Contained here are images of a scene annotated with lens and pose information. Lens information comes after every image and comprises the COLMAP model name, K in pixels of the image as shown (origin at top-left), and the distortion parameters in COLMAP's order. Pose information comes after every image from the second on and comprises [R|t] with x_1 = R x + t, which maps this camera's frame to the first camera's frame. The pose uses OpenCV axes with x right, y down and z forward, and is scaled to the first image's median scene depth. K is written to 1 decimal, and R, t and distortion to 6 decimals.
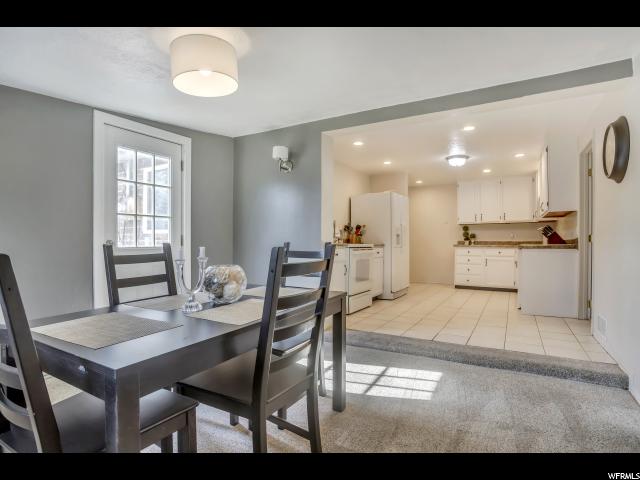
lens RADIAL K [[335.0, 0, 320.7], [0, 335.0, 244.1], [0, 0, 1]] dist [-0.016553, 0.000622]
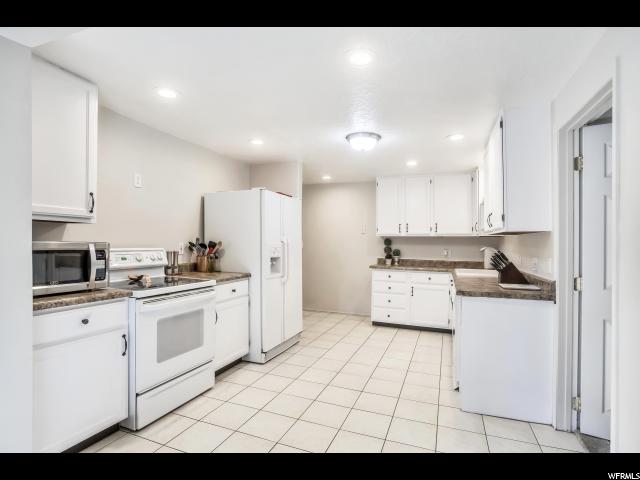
lens RADIAL K [[335.0, 0, 320.7], [0, 335.0, 244.1], [0, 0, 1]] dist [-0.016553, 0.000622]
pose [[0.987857, 0.004432, 0.155304, 0.196889], [-0.004923, 0.999984, 0.002778, -0.050554], [-0.155289, -0.003509, 0.987863, 0.332034]]
